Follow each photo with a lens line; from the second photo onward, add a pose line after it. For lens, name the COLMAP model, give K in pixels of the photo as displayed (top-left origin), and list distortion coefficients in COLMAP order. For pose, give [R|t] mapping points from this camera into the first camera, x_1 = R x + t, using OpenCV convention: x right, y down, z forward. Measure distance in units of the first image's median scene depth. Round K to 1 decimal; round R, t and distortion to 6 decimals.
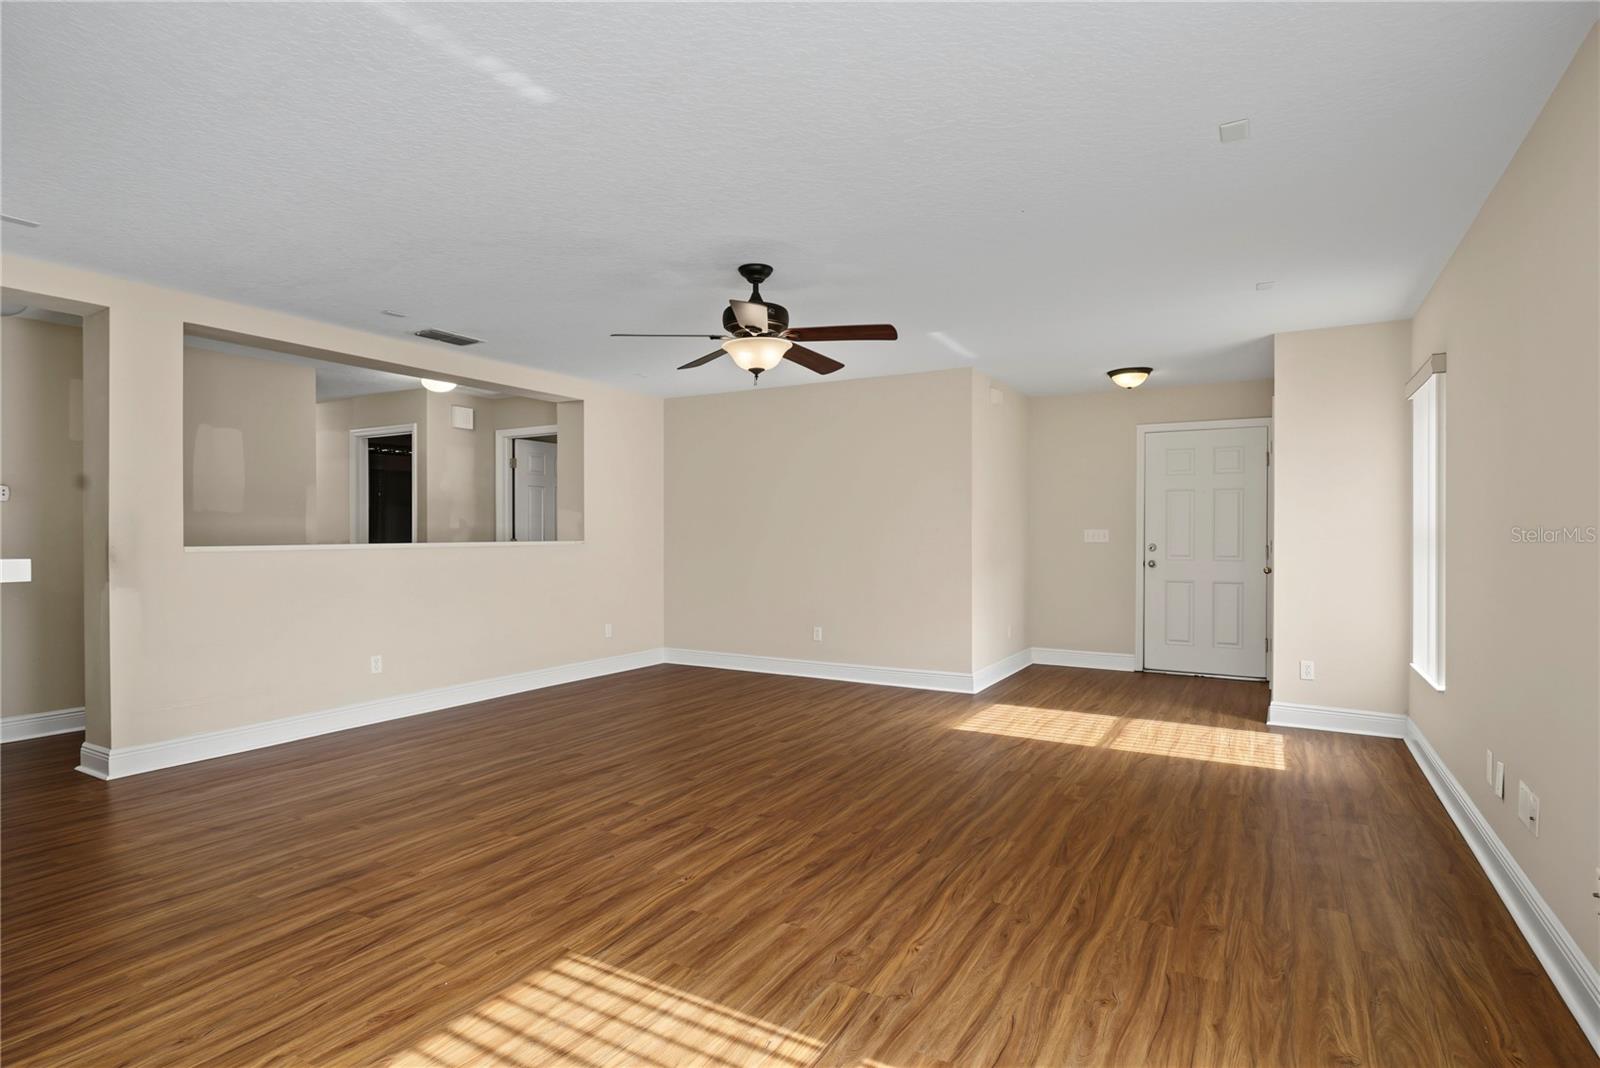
lens RADIAL K [[820.7, 0, 800.0], [0, 820.7, 534.0], [0, 0, 1]] dist [-0.004615, -0.000175]
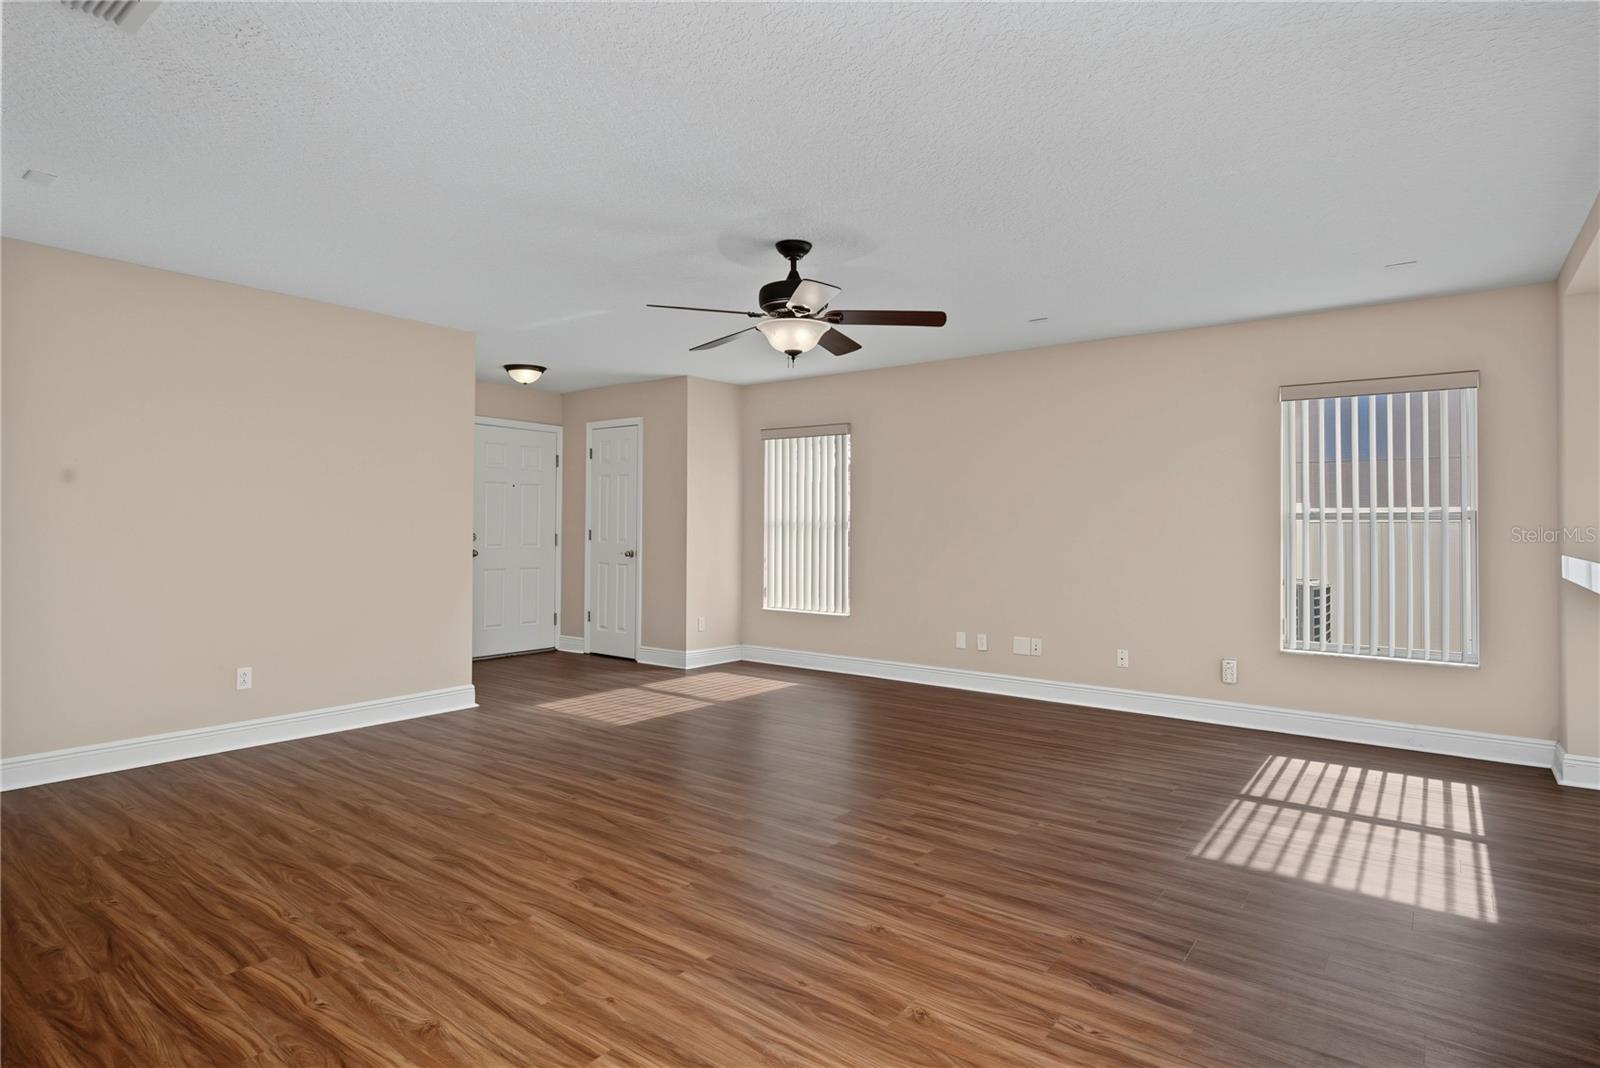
lens RADIAL K [[839.0, 0, 790.6], [0, 839.0, 513.6], [0, 0, 1]] dist [0.001043, 0.000118]
pose [[0.135110, 0.017931, 0.990668, -0.976950], [-0.006864, 0.999829, -0.017161, 0.003106], [-0.990807, -0.004481, 0.135210, 0.845788]]
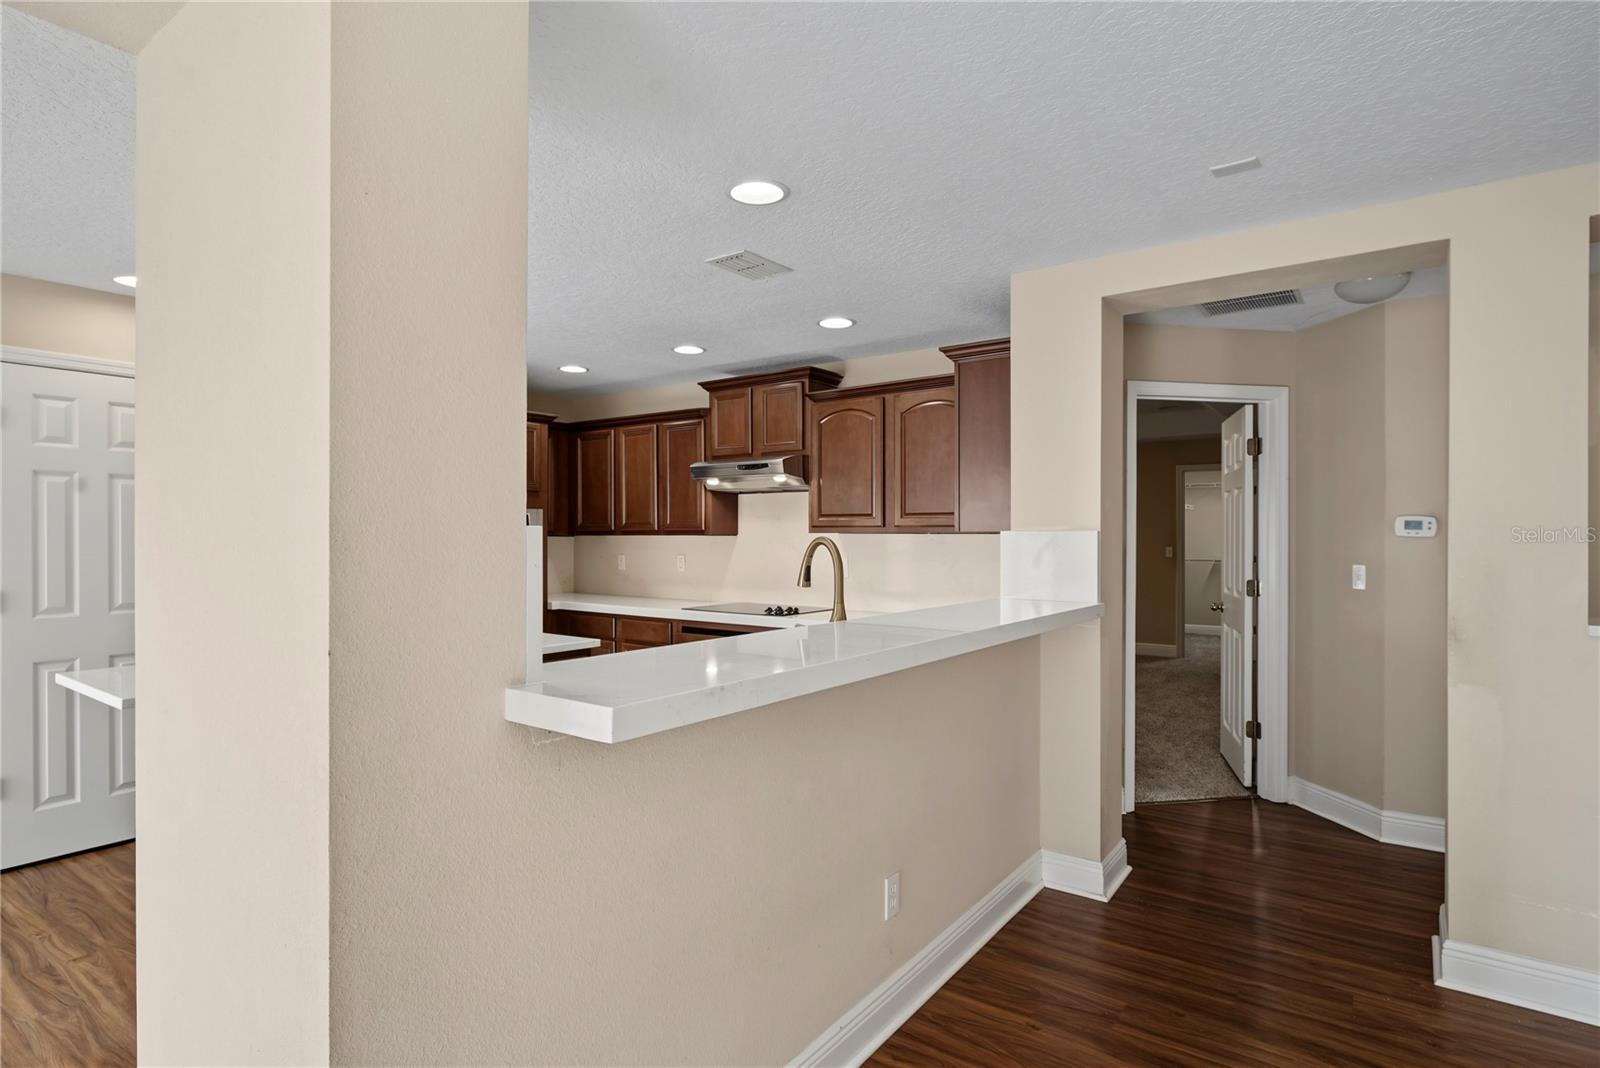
lens RADIAL K [[830.2, 0, 796.7], [0, 830.2, 535.7], [0, 0, 1]] dist [-0.005649, -0.000378]
pose [[-0.104729, 0.000120, -0.994501, -0.155810], [-0.000515, 1.000000, 0.000175, -0.048104], [0.994501, 0.000531, -0.104729, 0.568463]]
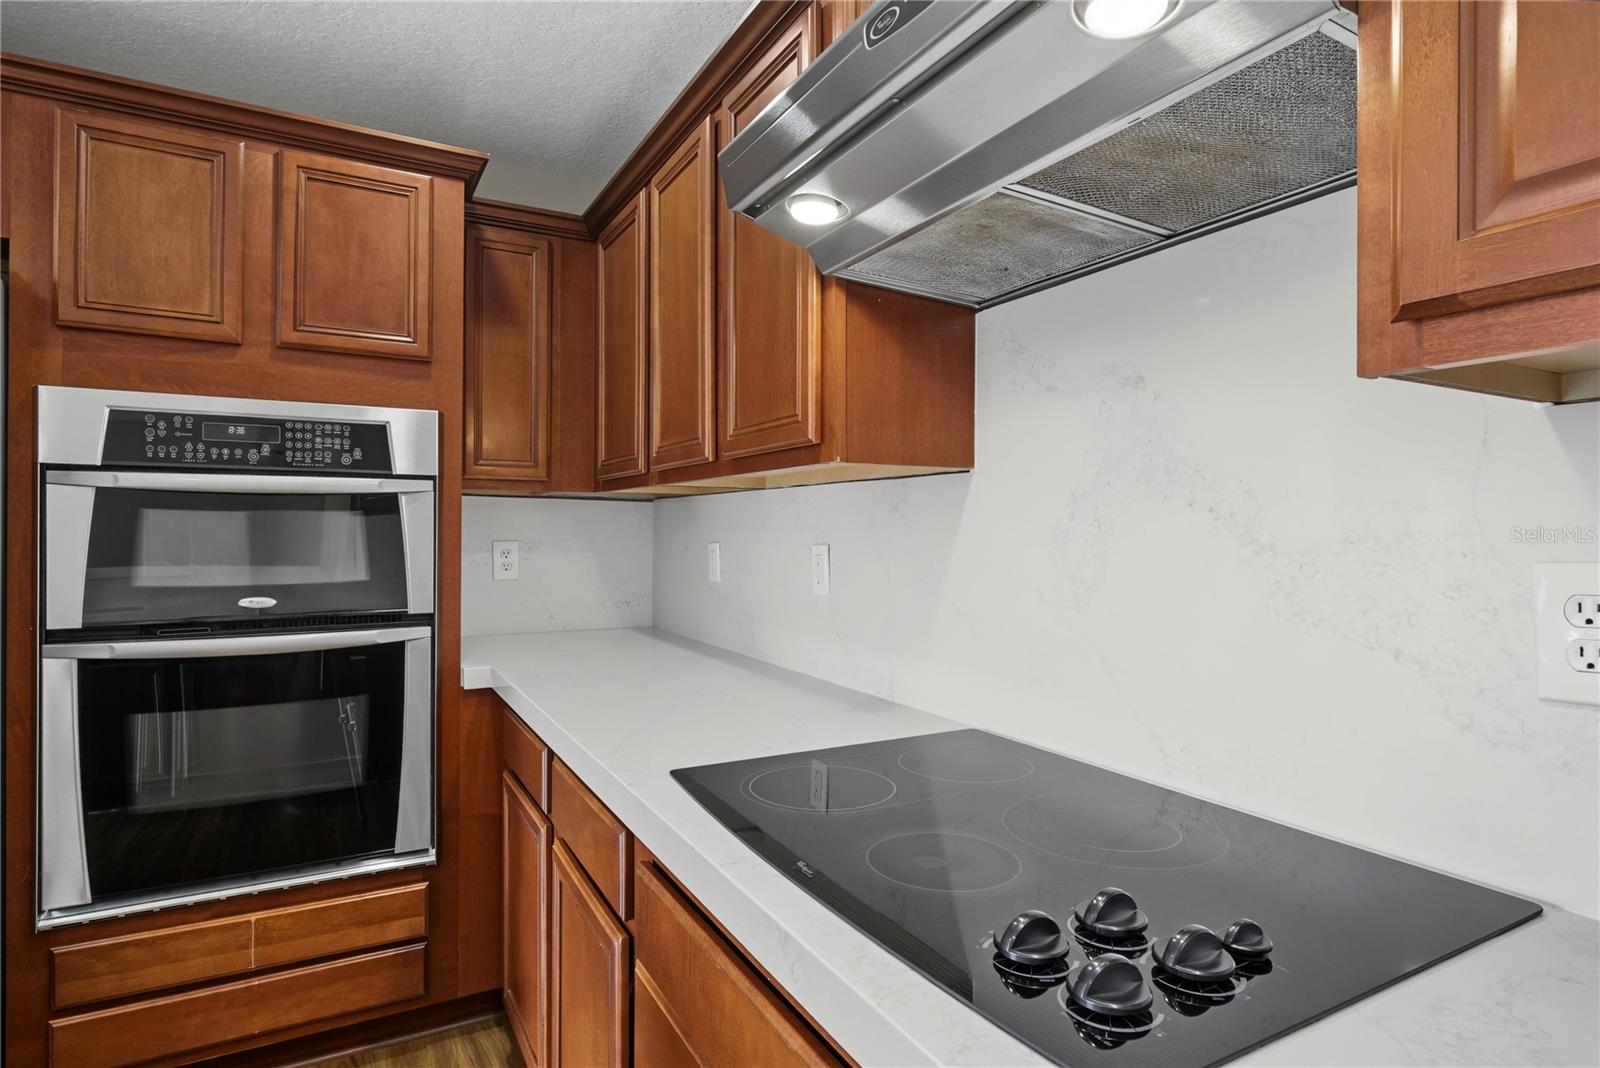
lens RADIAL K [[846.3, 0, 800.0], [0, 846.3, 534.0], [0, 0, 1]] dist [-0.001971, -0.000136]
pose [[-0.512146, -0.000356, -0.858898, -1.168703], [-0.005641, 0.999980, 0.002949, -0.020534], [0.858880, 0.006356, -0.512137, 0.450300]]
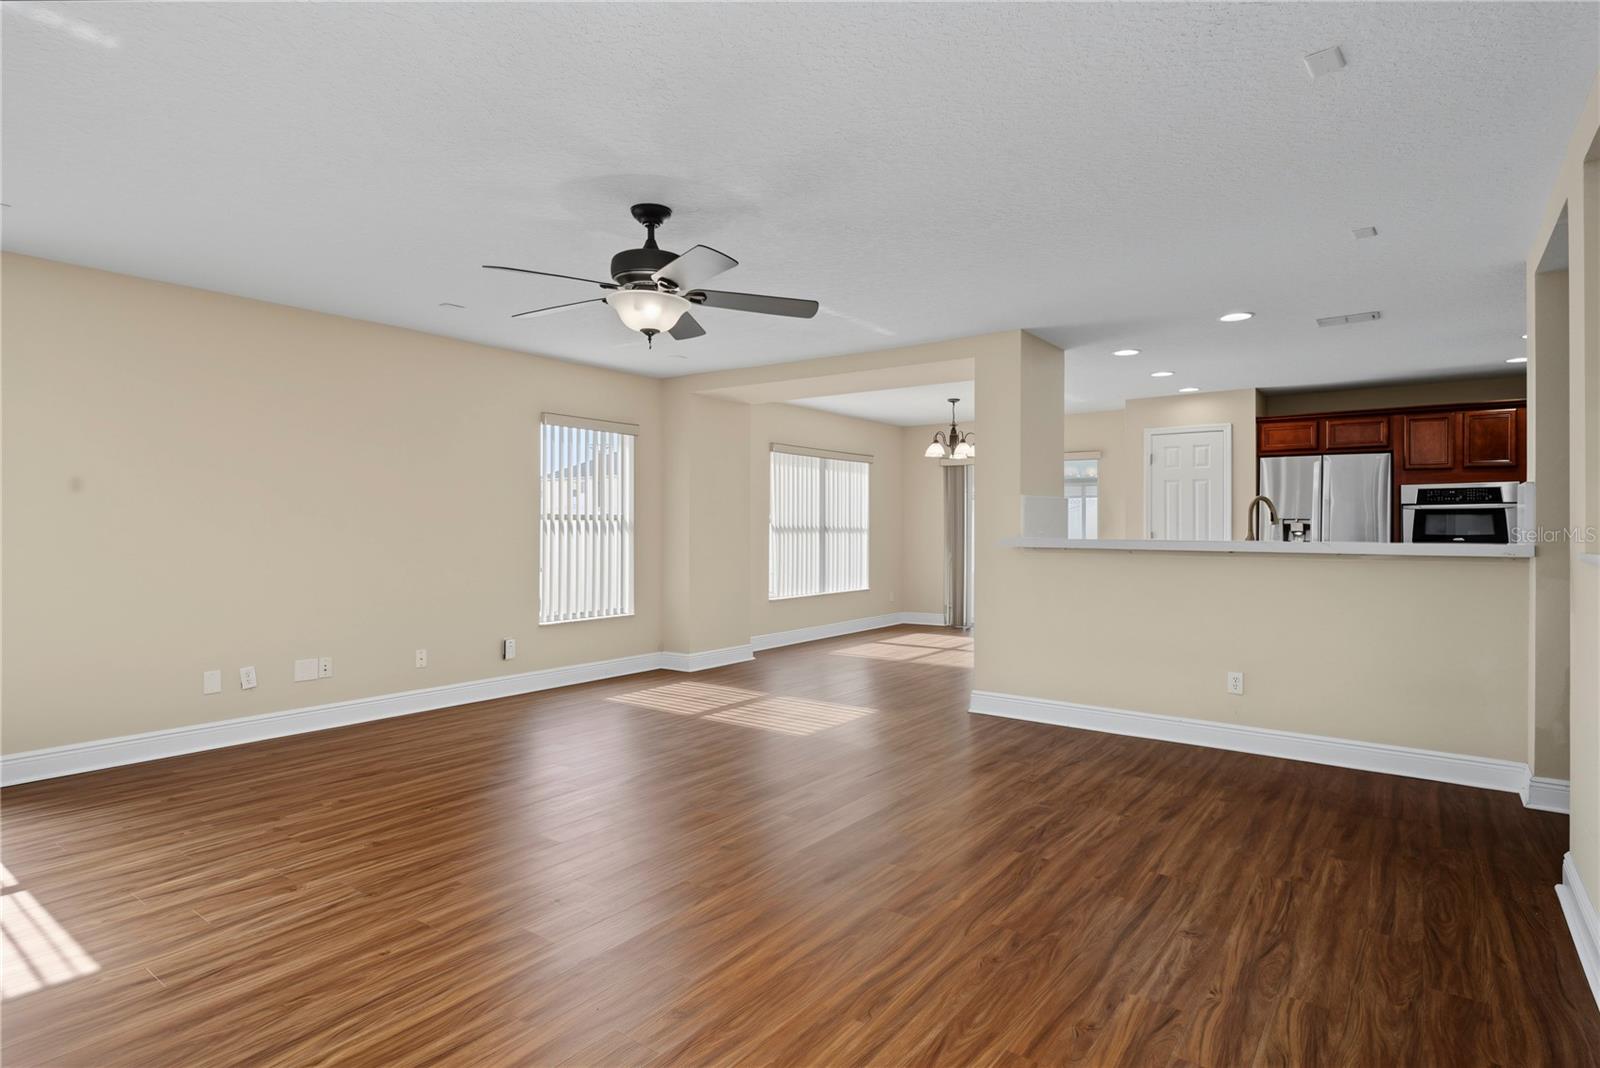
lens RADIAL K [[833.4, 0, 796.7], [0, 833.4, 512.0], [0, 0, 1]] dist [-0.004125, 0.000673]
pose [[-0.992825, 0.000506, 0.119578, -0.294562], [-0.002019, 0.999778, -0.020992, 0.003083], [-0.119562, -0.021082, -0.992603, 1.771073]]
